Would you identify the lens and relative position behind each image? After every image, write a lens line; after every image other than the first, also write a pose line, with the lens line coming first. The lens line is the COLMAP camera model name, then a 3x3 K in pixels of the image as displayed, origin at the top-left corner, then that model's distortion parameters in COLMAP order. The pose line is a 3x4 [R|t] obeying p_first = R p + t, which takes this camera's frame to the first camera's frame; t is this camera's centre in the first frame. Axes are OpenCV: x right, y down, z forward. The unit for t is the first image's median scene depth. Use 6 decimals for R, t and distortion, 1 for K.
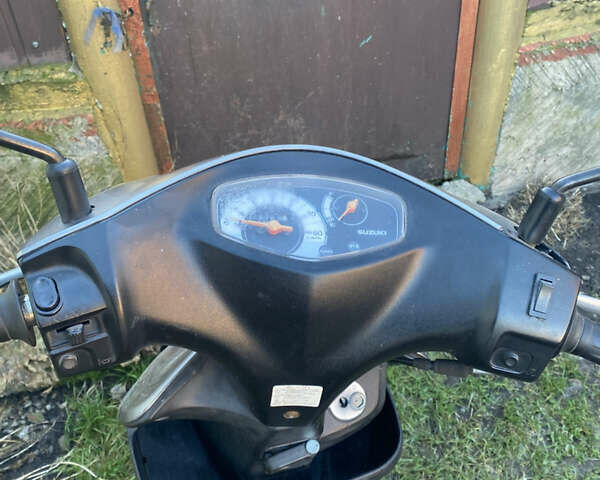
lens RADIAL K [[616.8, 0, 298.8], [0, 616.8, 240.3], [0, 0, 1]] dist [0.015461, 0.000000]
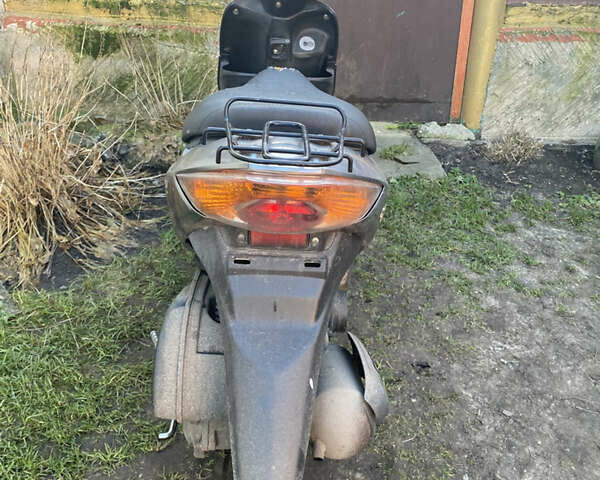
lens RADIAL K [[616.8, 0, 301.0], [0, 616.8, 239.7], [0, 0, 1]] dist [0.015461, 0.000000]
pose [[0.971857, 0.163515, -0.169577, 0.206664], [-0.186231, 0.974133, -0.127992, 0.457467], [0.144262, 0.155971, 0.977170, -0.462669]]
